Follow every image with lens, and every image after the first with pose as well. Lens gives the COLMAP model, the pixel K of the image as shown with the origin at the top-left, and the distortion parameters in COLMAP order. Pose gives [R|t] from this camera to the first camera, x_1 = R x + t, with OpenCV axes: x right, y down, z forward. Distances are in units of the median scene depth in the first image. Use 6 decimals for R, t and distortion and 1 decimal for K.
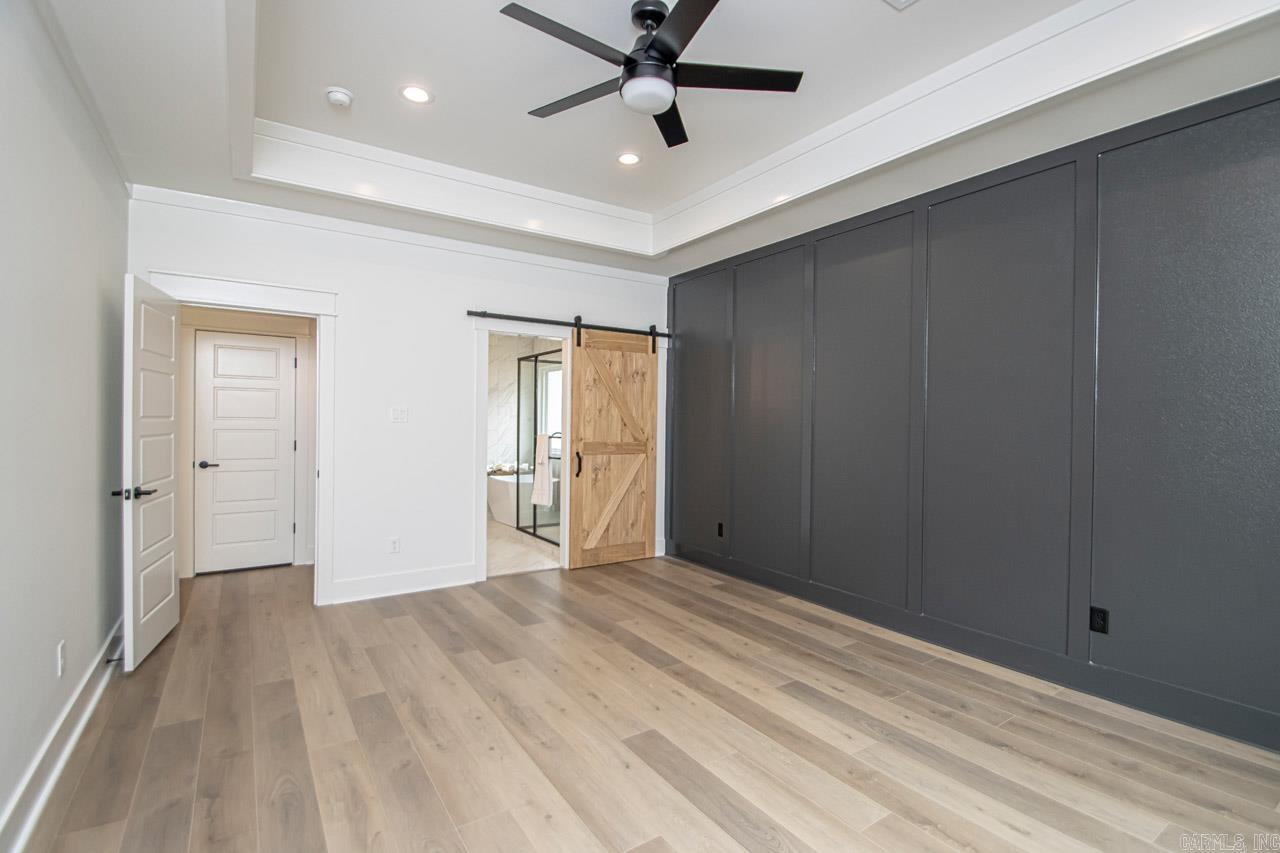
lens RADIAL K [[603.6, 0, 657.9], [0, 603.6, 426.0], [0, 0, 1]] dist [0.024183, -0.021310]
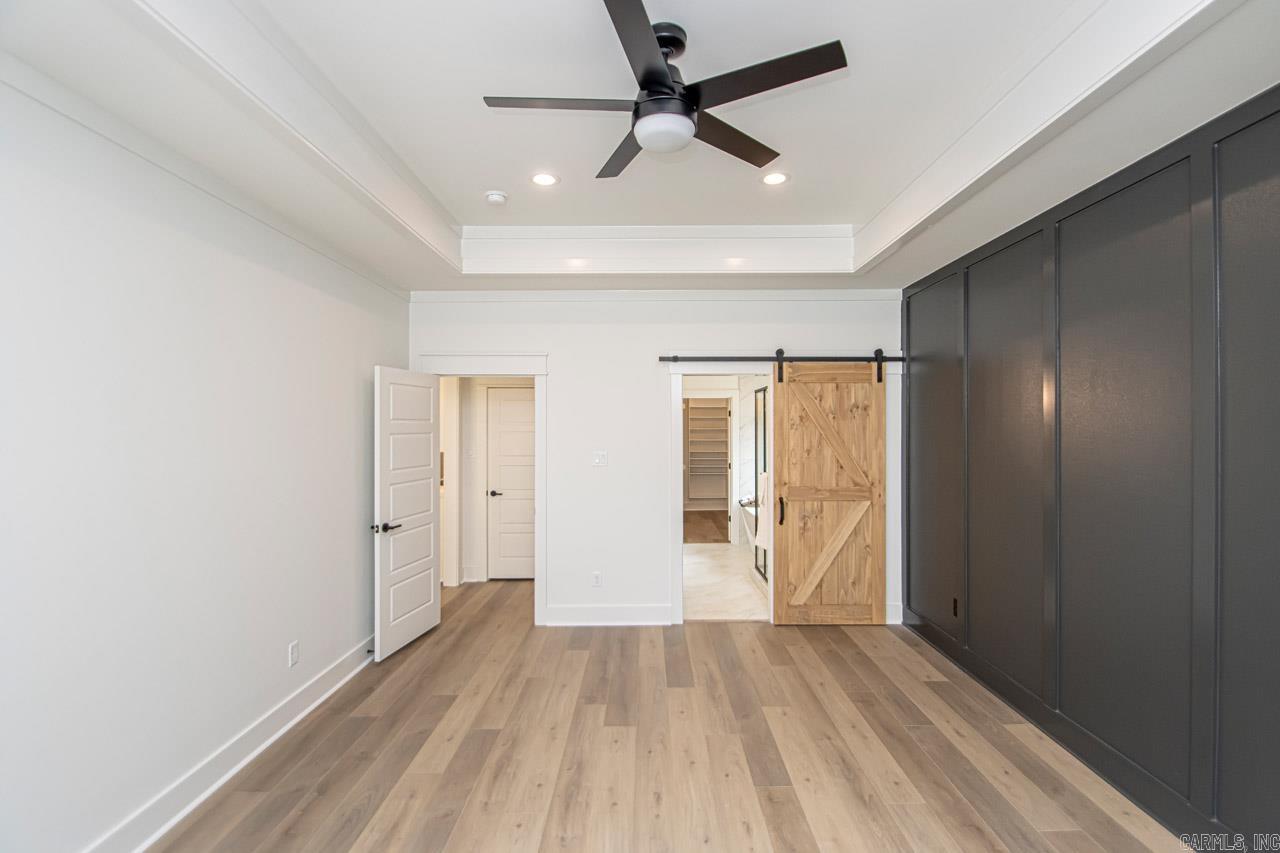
lens RADIAL K [[603.6, 0, 657.9], [0, 603.6, 426.0], [0, 0, 1]] dist [0.024183, -0.021310]
pose [[0.825059, -0.011035, -0.564939, 0.232550], [0.005896, 0.999923, -0.010921, -0.056351], [0.565016, 0.005680, 0.825061, 0.139237]]
